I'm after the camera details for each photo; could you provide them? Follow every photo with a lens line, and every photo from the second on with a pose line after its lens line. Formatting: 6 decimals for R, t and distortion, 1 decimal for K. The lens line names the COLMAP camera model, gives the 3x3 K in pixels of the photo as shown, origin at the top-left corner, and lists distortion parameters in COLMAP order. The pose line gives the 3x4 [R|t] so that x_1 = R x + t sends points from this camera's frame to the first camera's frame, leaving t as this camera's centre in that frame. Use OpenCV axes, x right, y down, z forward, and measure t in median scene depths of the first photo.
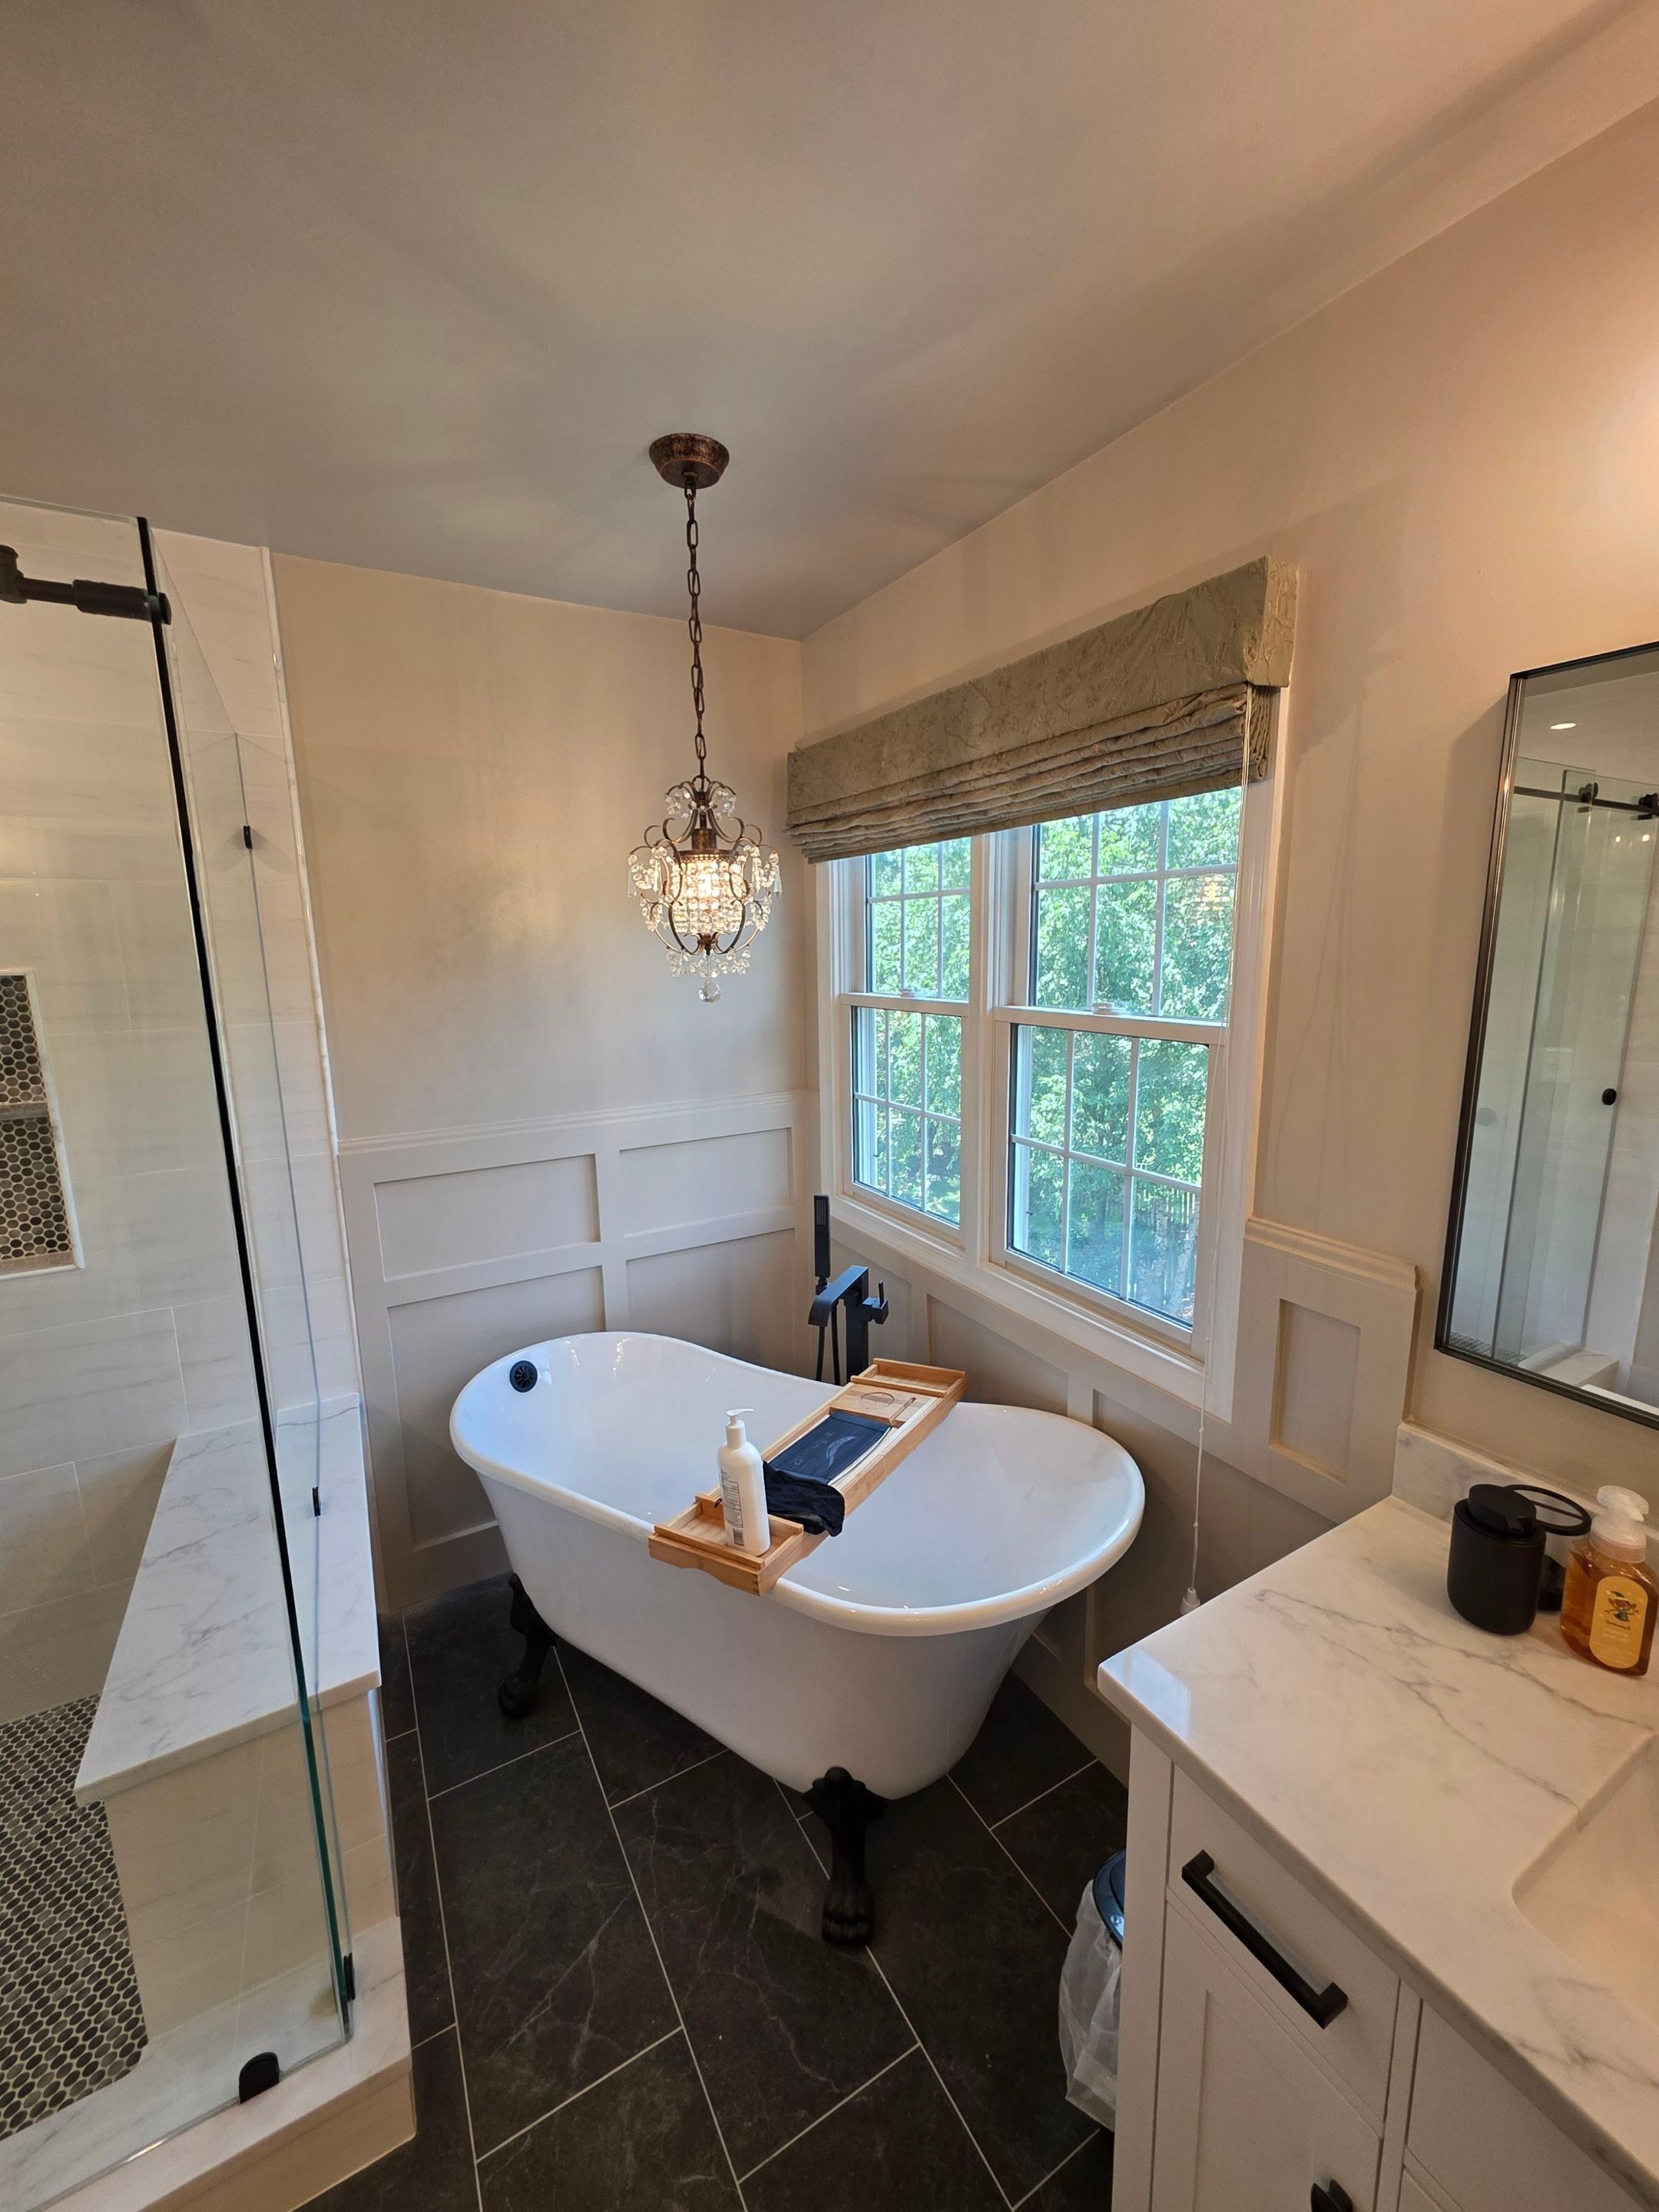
lens RADIAL K [[886.4, 0, 830.3], [0, 886.4, 1095.5], [0, 0, 1]] dist [0.002251, 0.000364]
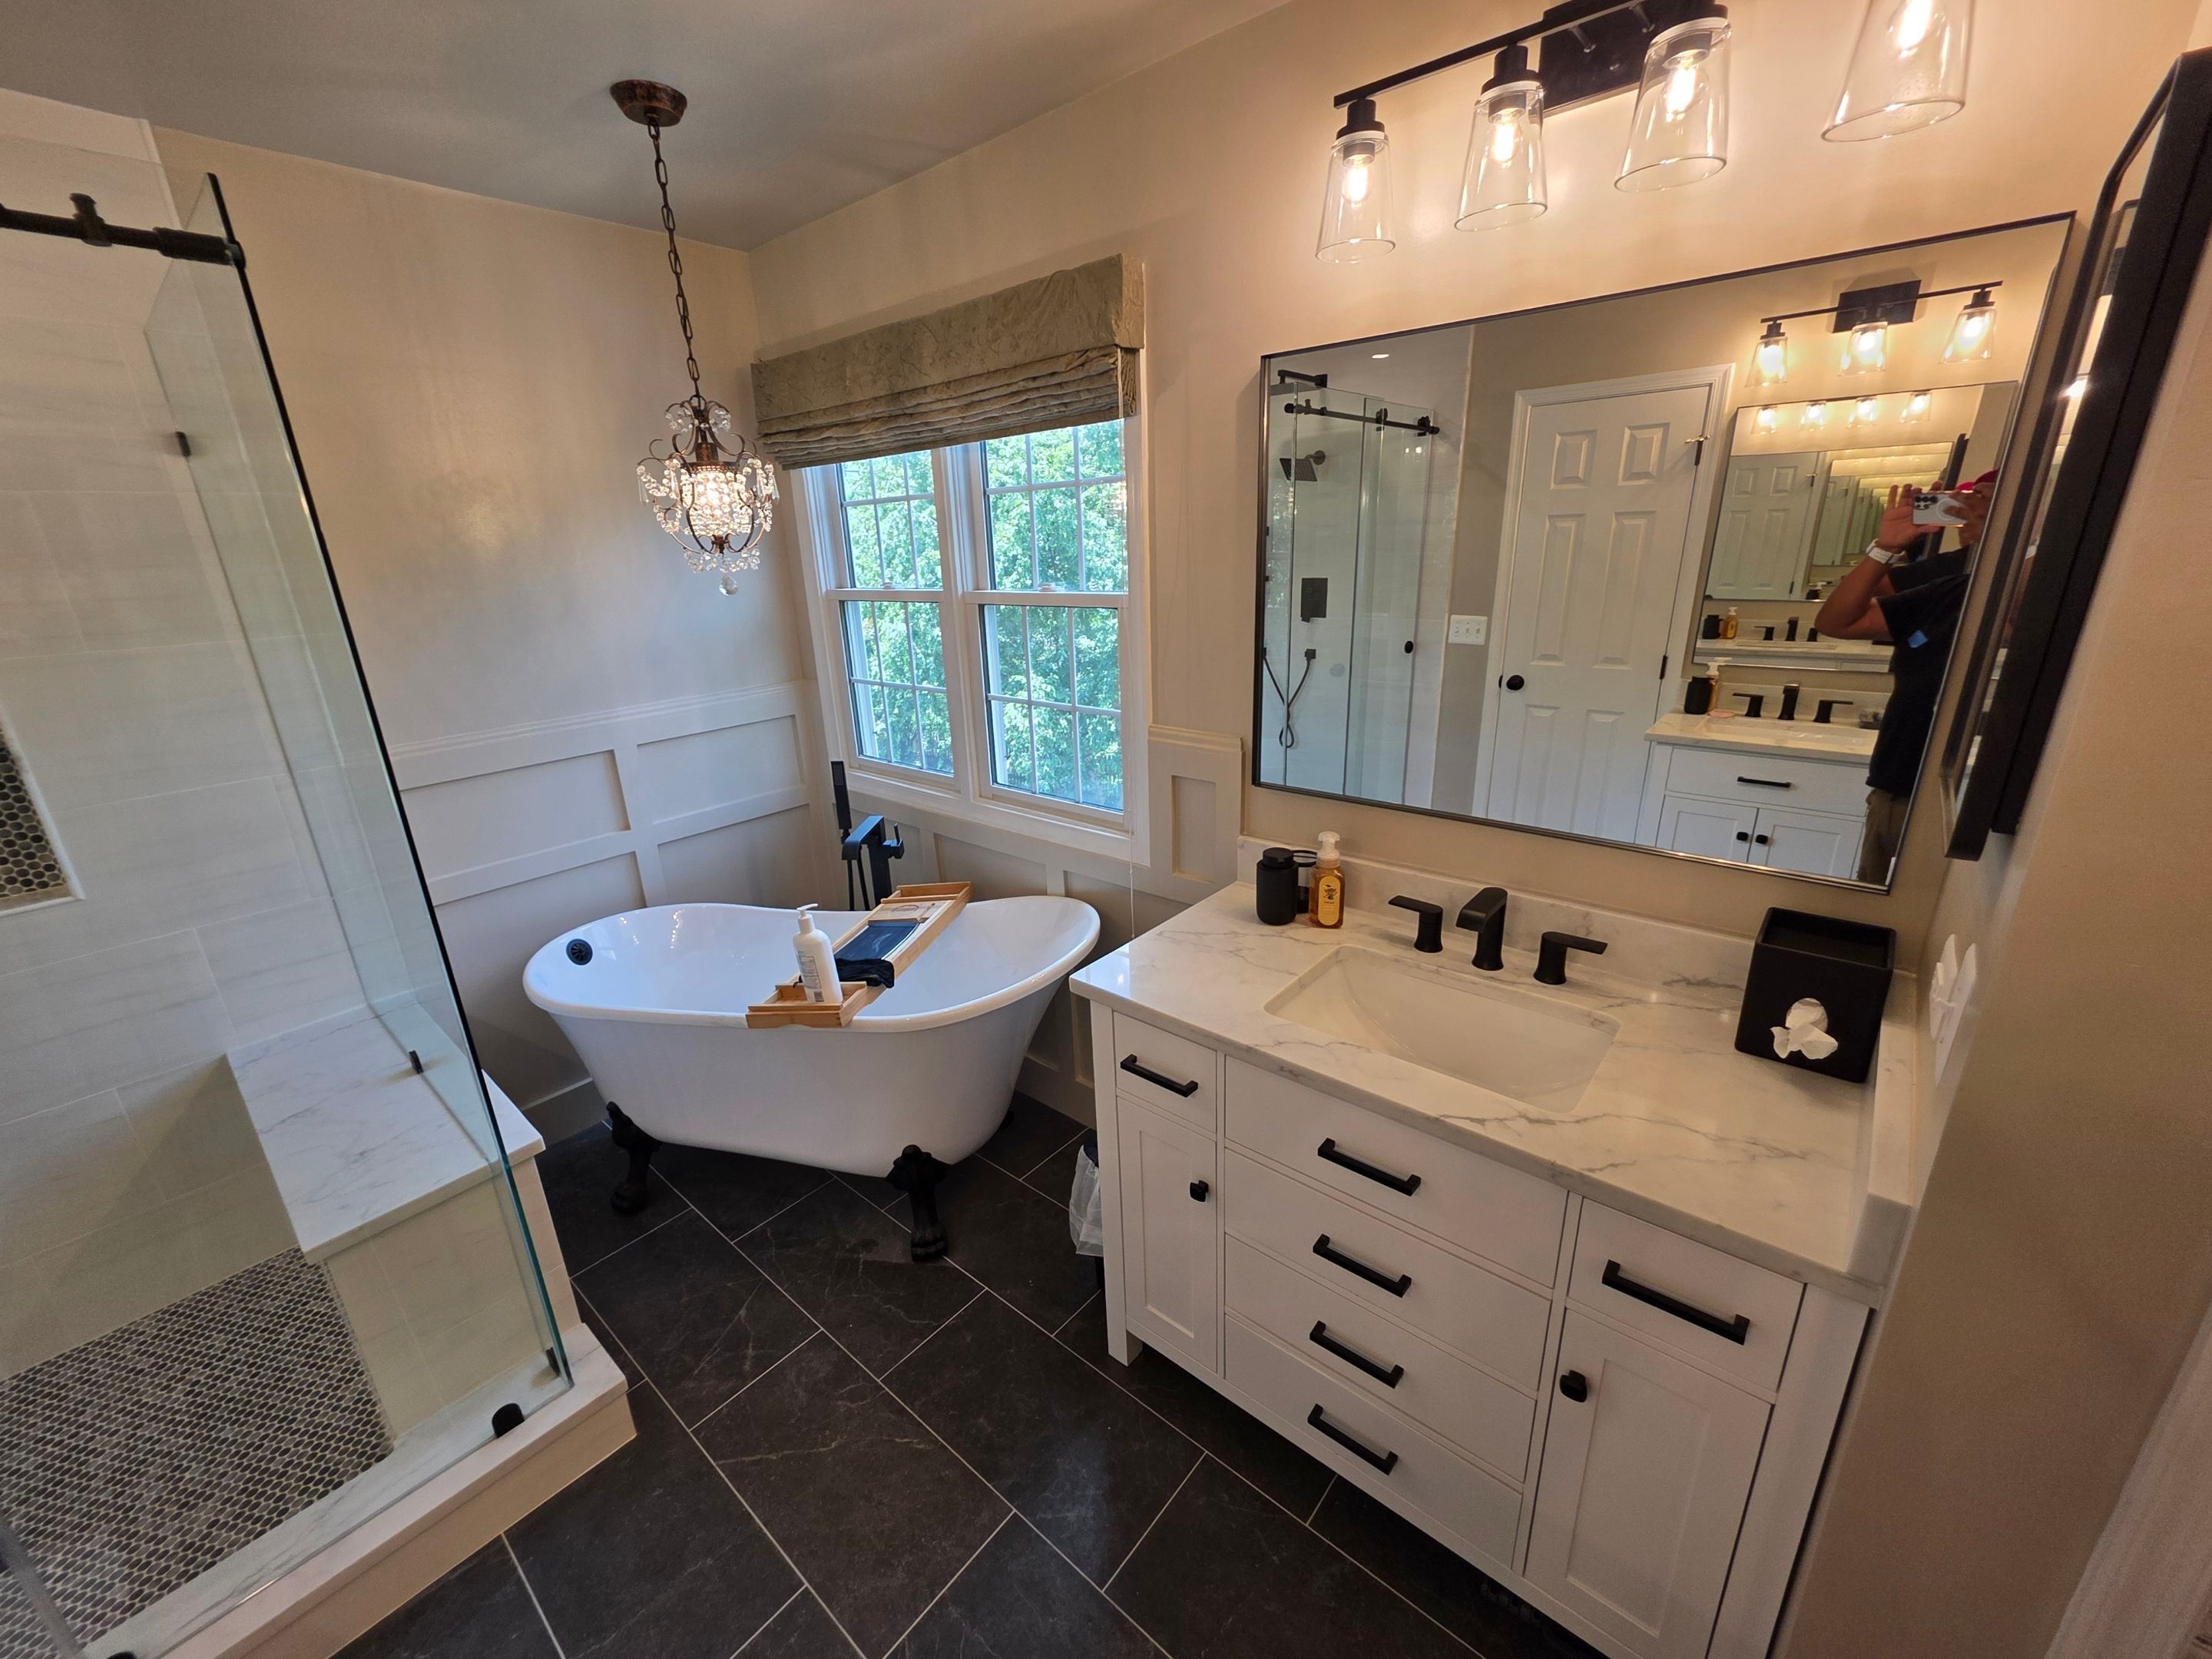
lens RADIAL K [[886.4, 0, 1095.5], [0, 886.4, 833.2], [0, 0, 1]] dist [0.002251, 0.000364]
pose [[0.943823, -0.124498, 0.306102, -0.078677], [0.080477, 0.985023, 0.152491, 0.071885], [-0.320503, -0.119290, 0.939706, -0.336616]]
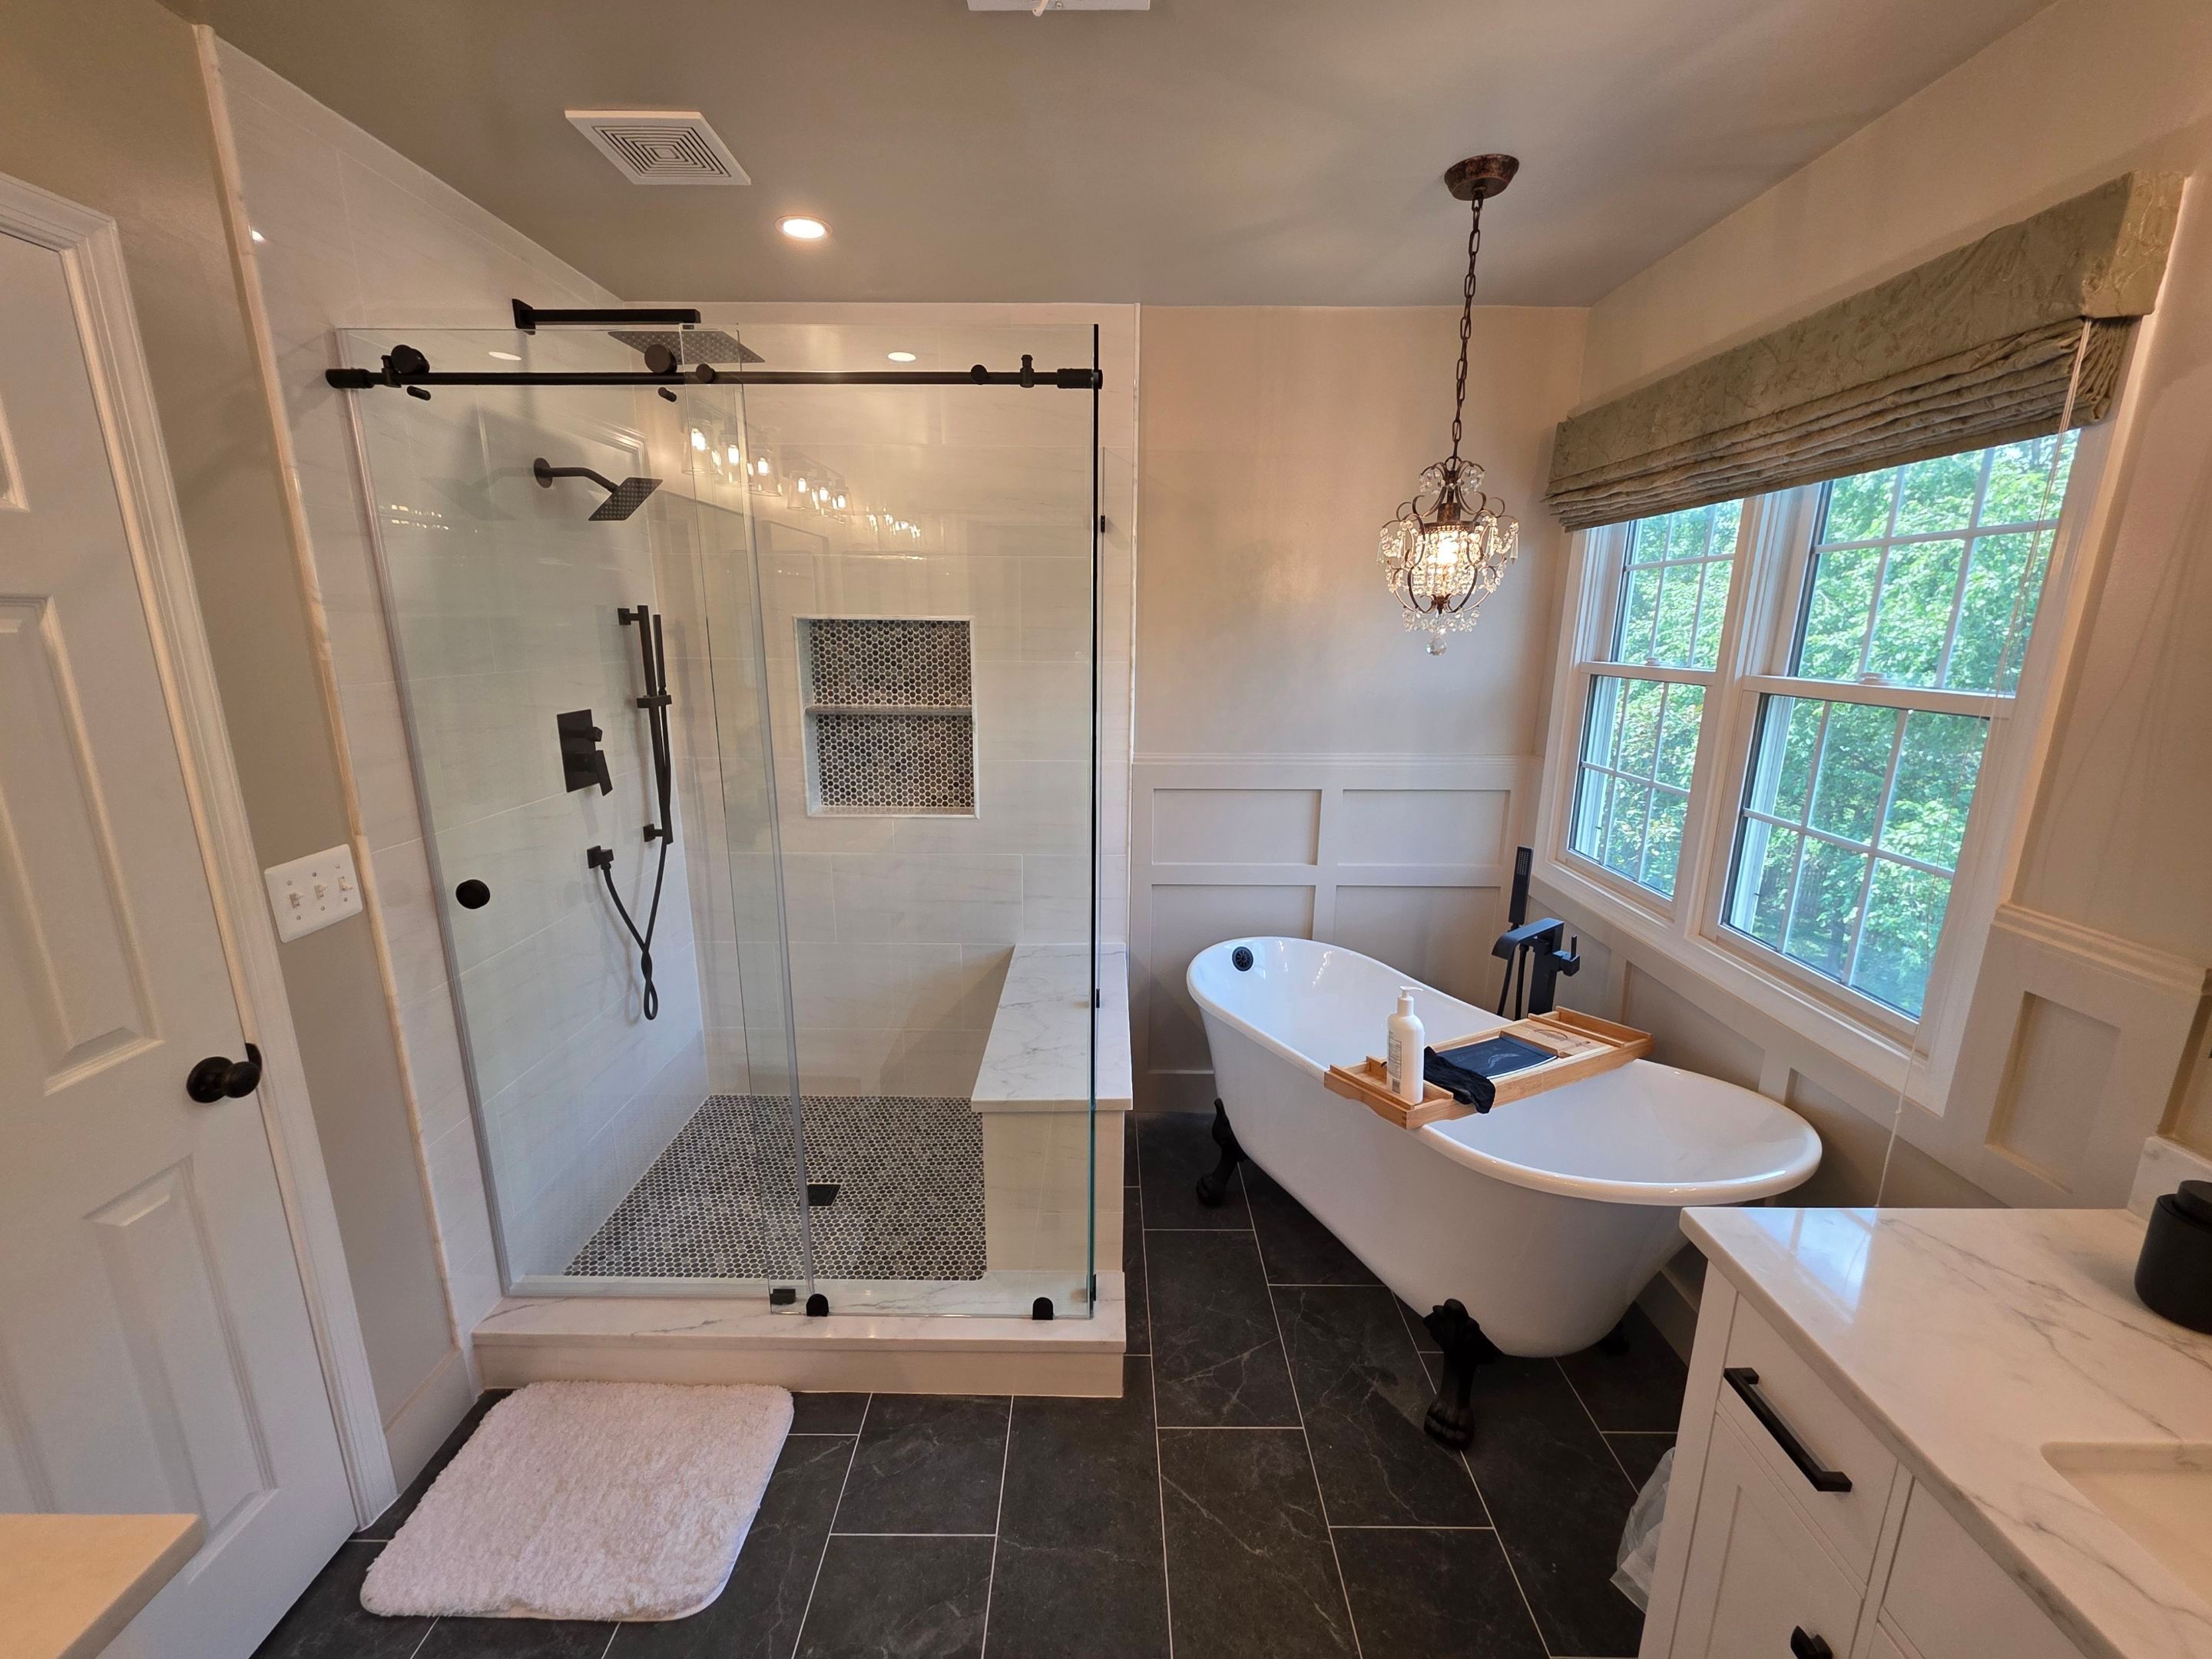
lens RADIAL K [[886.4, 0, 1098.3], [0, 886.4, 829.9], [0, 0, 1]] dist [0.002251, 0.000364]
pose [[0.864385, 0.135195, -0.484314, 0.079239], [-0.106061, 0.990528, 0.087210, 0.070301], [0.491517, -0.024016, 0.870537, -0.247884]]
